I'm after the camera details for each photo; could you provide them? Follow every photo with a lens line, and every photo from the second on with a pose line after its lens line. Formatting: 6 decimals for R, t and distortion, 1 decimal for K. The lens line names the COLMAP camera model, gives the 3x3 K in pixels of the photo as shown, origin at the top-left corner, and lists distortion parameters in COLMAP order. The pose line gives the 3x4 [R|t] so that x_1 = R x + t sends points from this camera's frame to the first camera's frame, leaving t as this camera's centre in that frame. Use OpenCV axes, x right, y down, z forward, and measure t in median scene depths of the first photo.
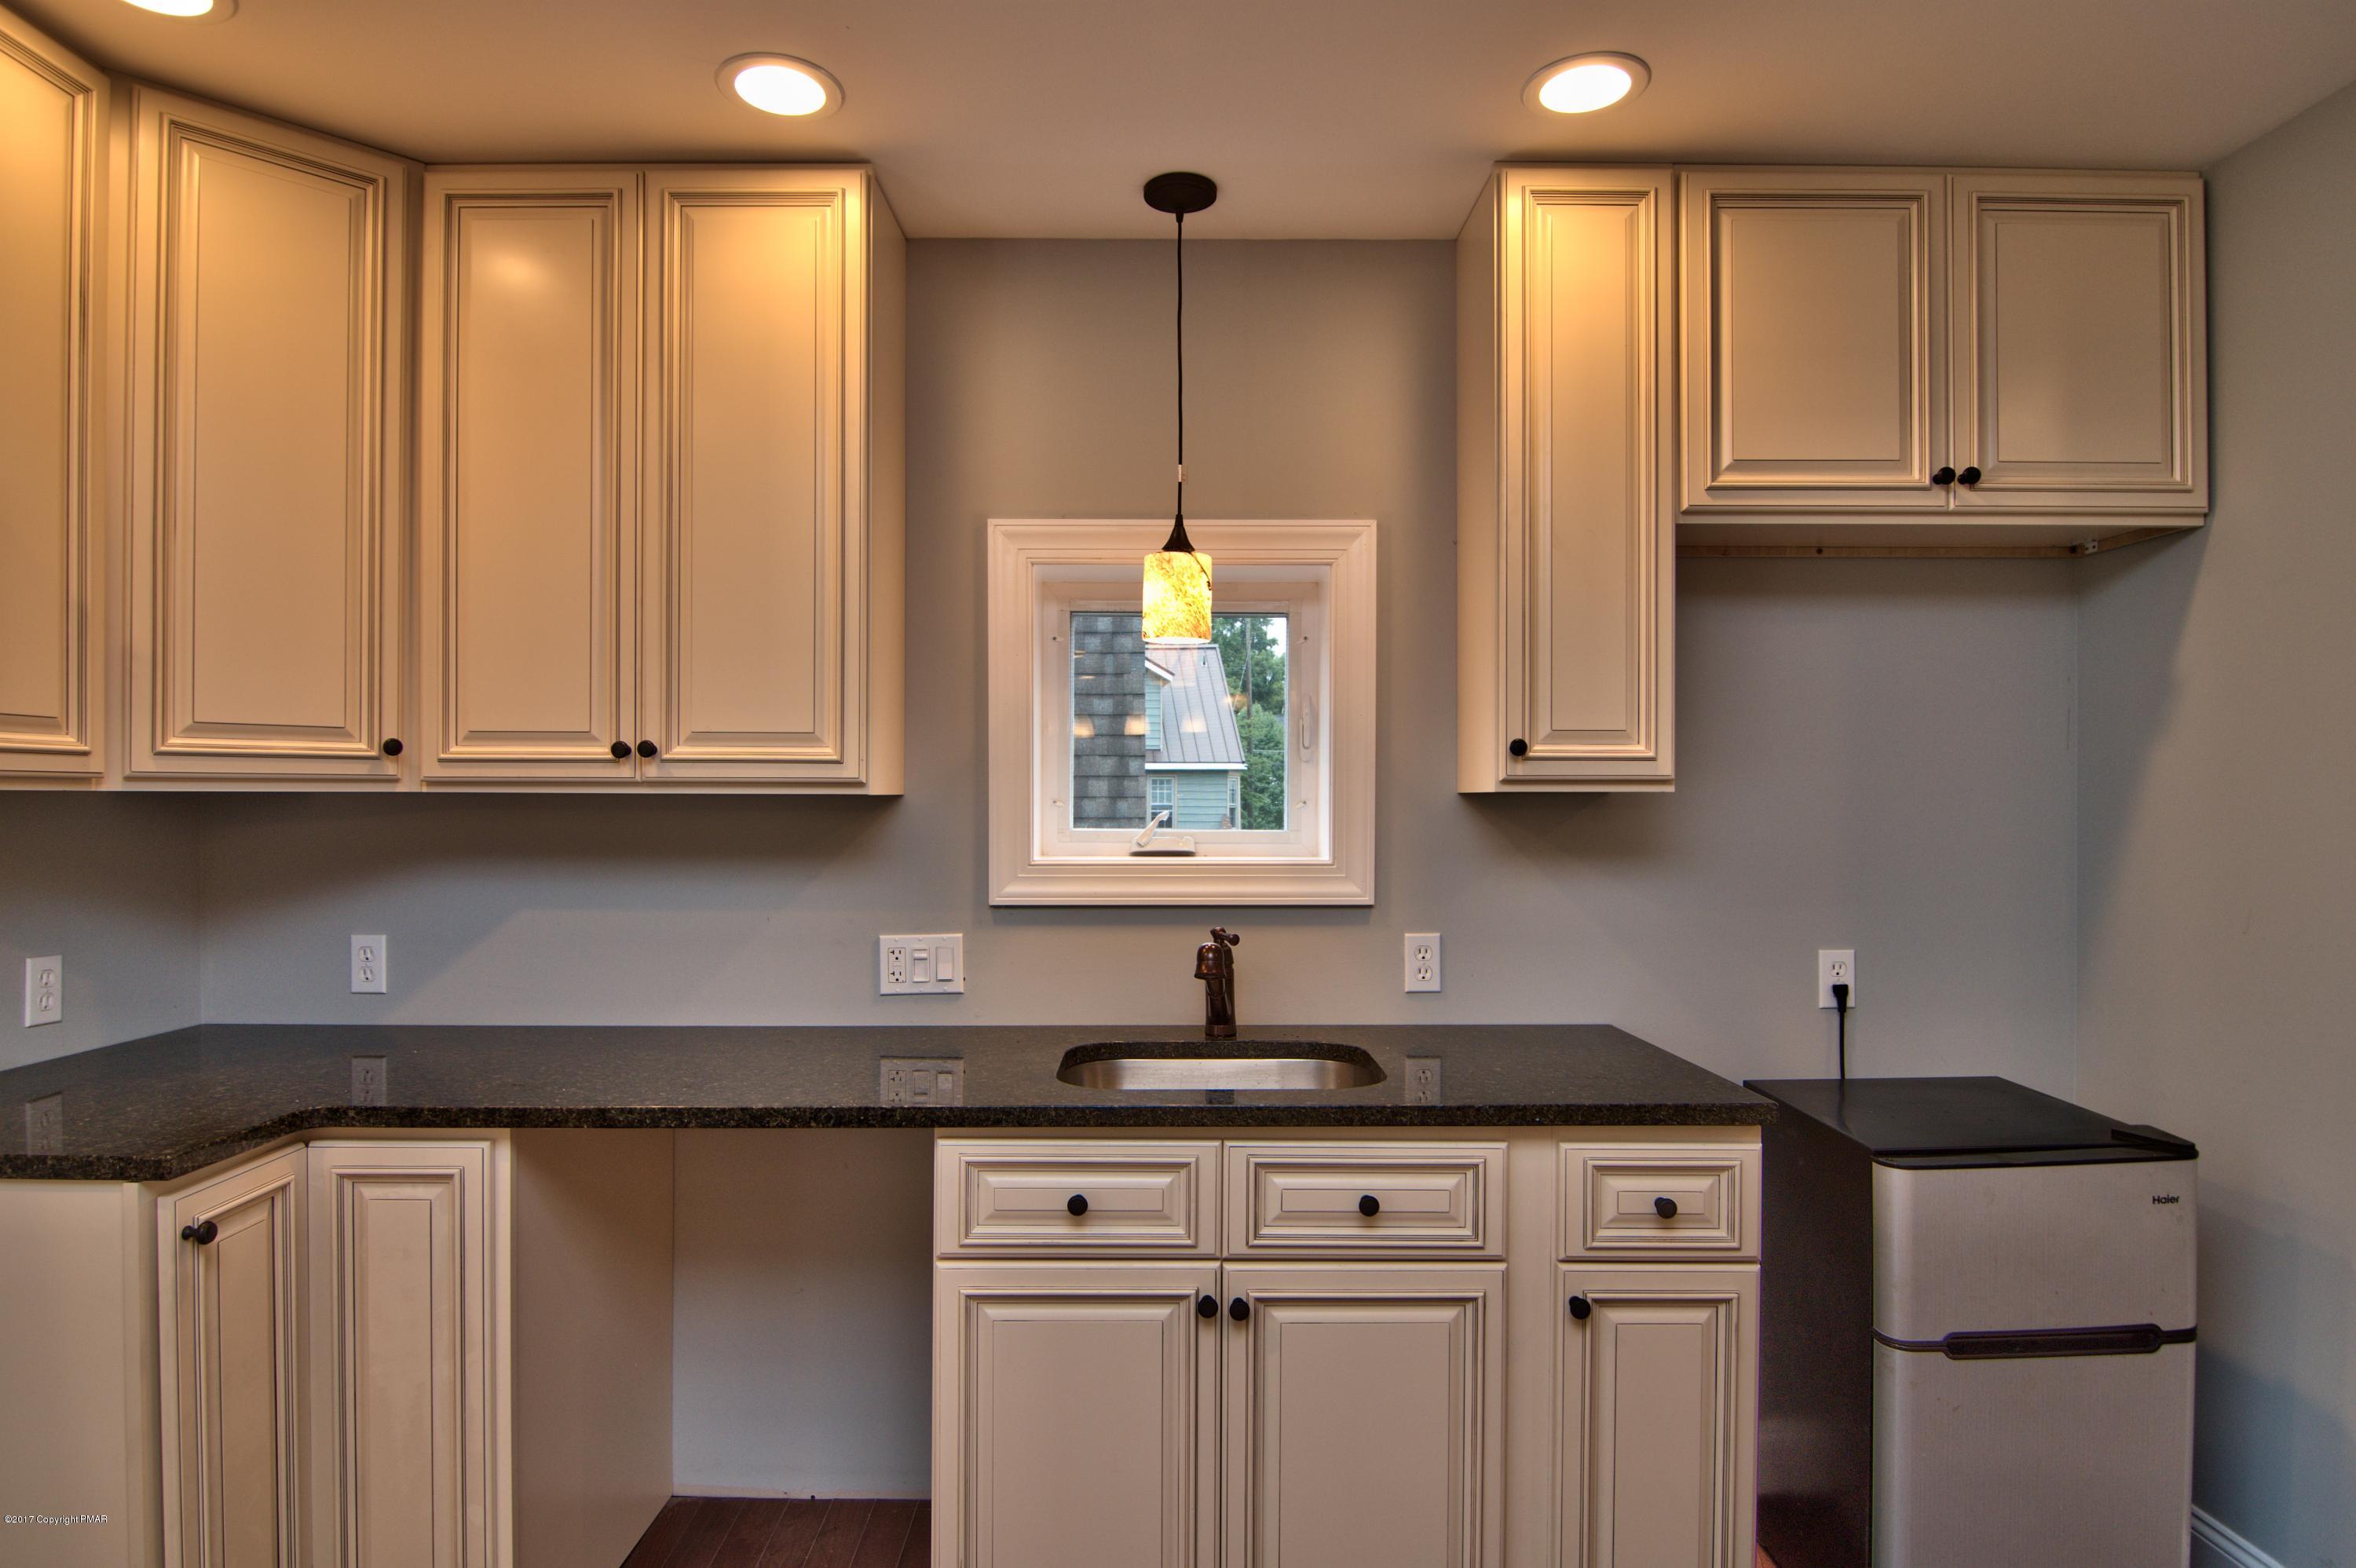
lens RADIAL K [[1291.6, 0, 1179.9], [0, 1291.6, 794.3], [0, 0, 1]] dist [-0.011824, -0.001580]
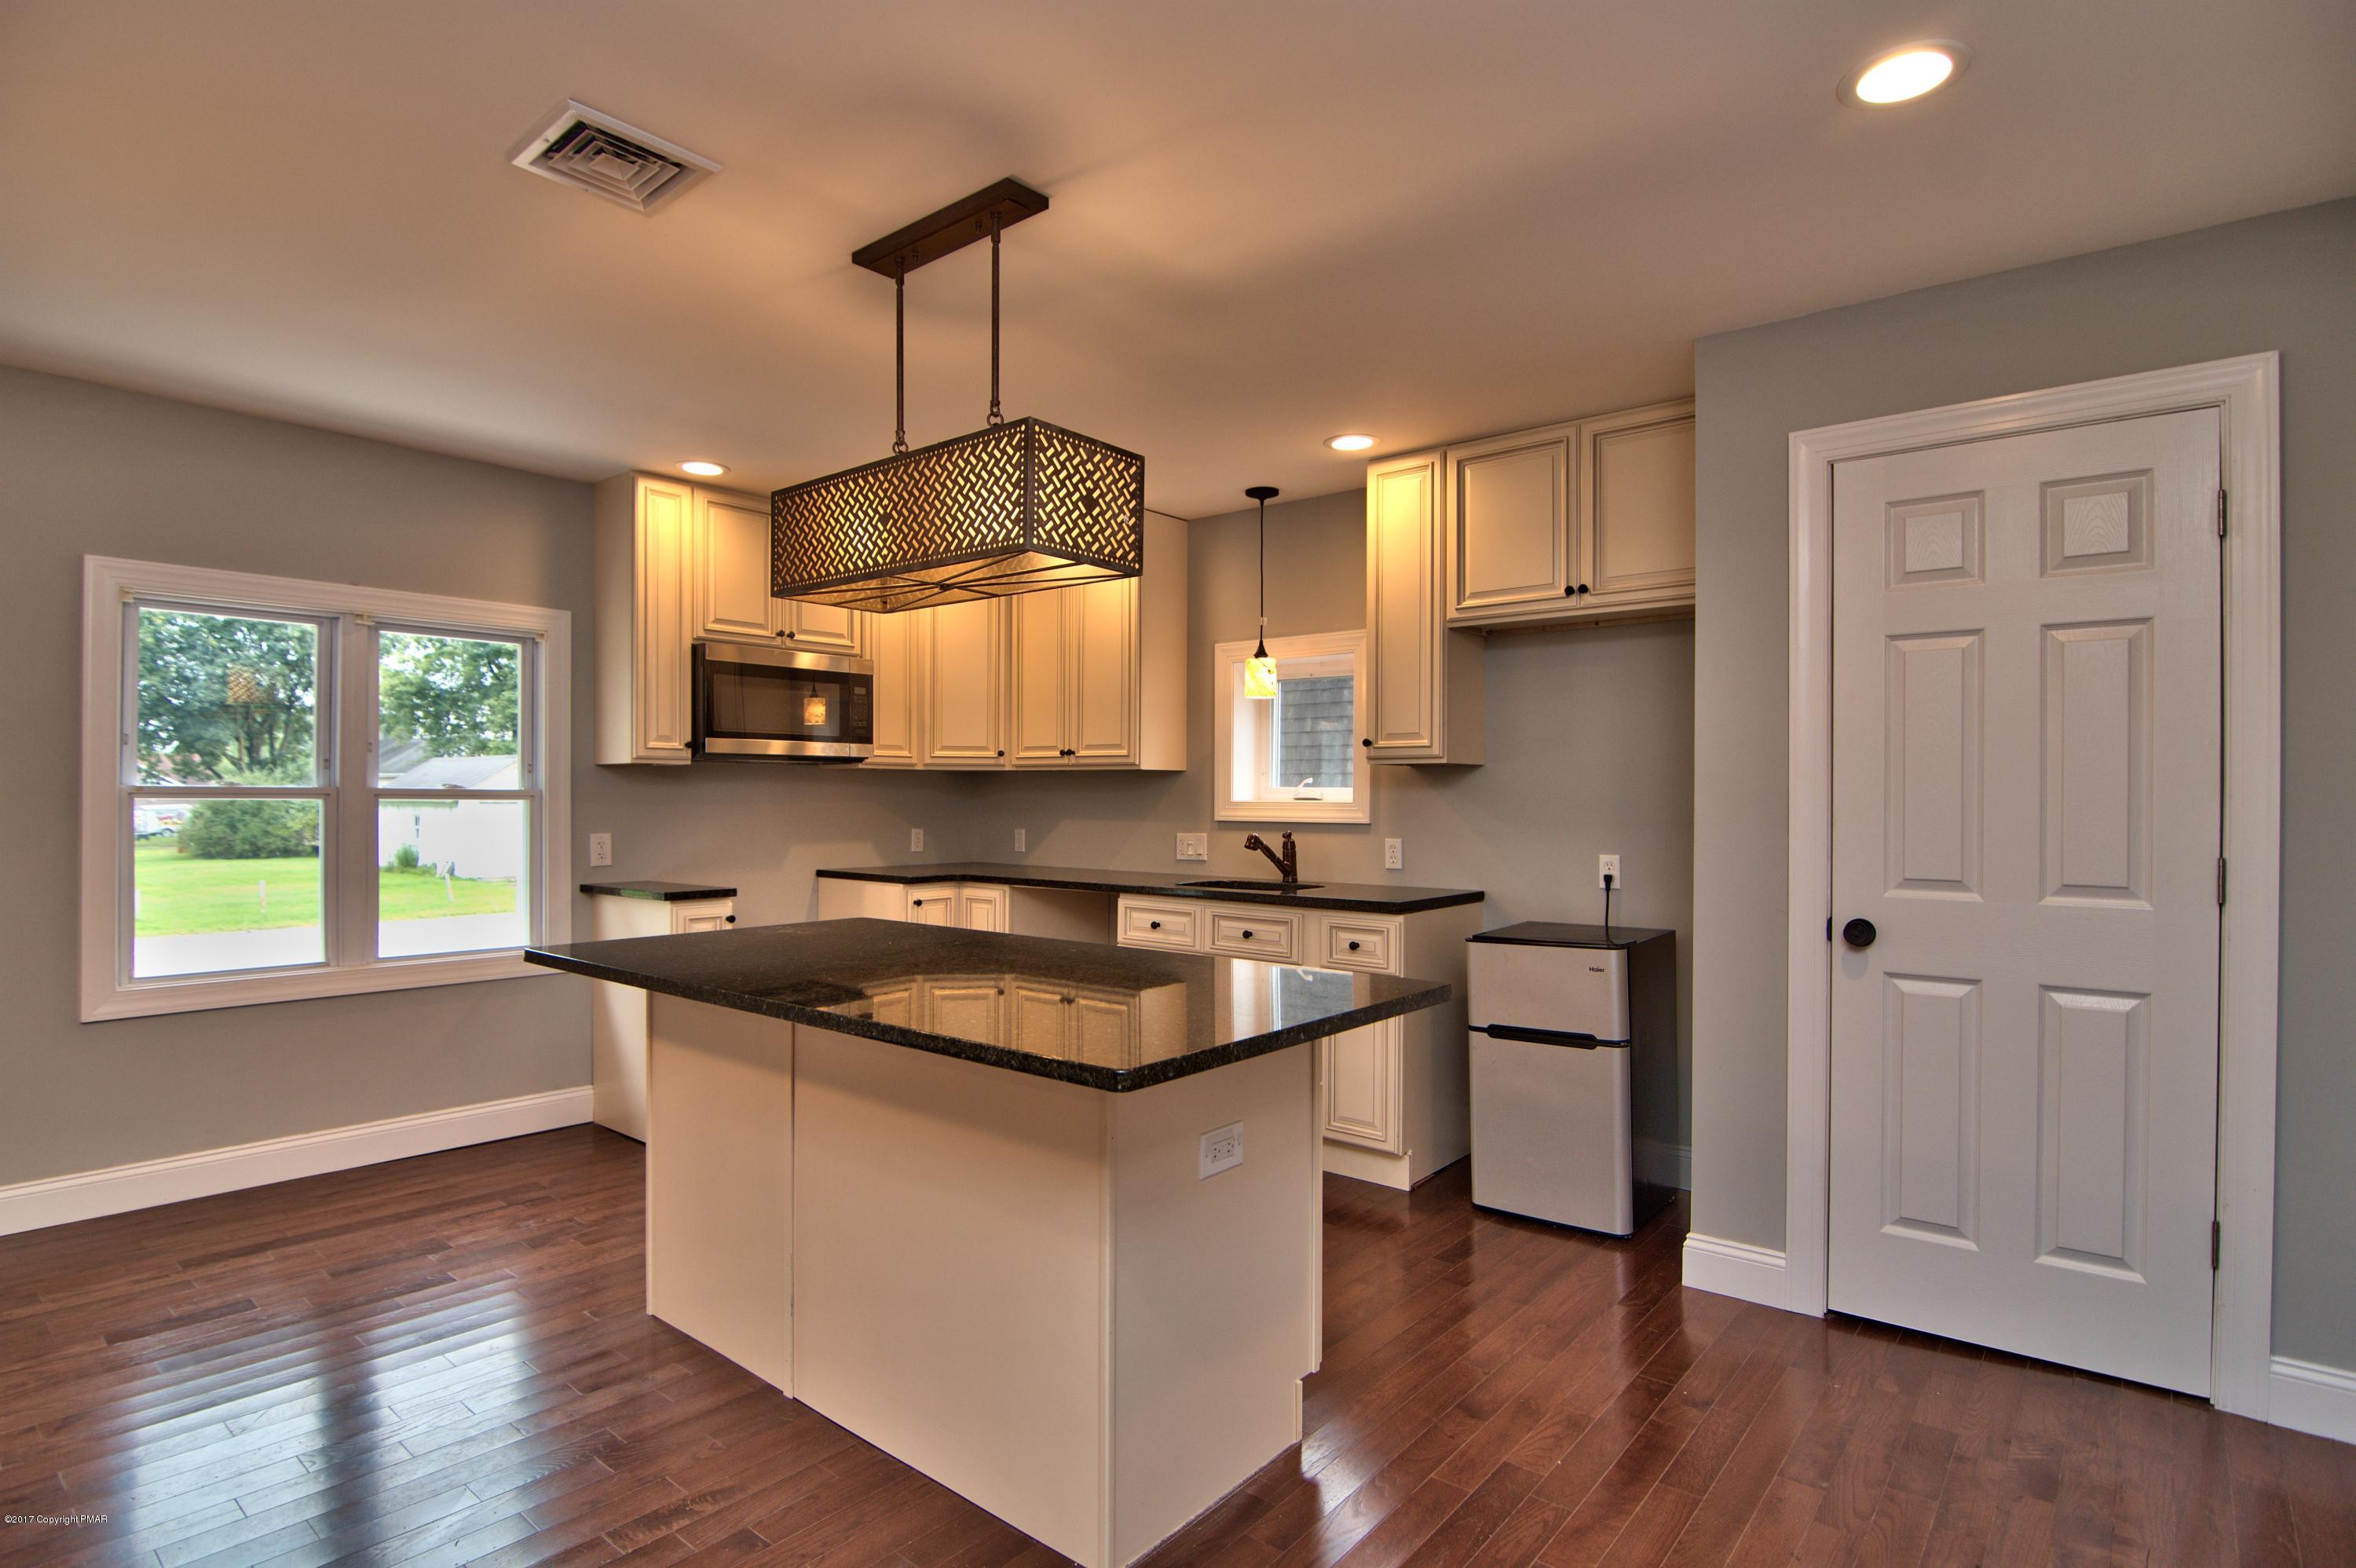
lens RADIAL K [[1207.5, 0, 1175.1], [0, 1207.5, 786.4], [0, 0, 1]] dist [-0.000895, -0.000002]
pose [[0.766233, -0.003140, -0.642555, 1.258184], [-0.003151, 0.999958, -0.008643, 0.051644], [0.642555, 0.008647, 0.766191, -0.690416]]
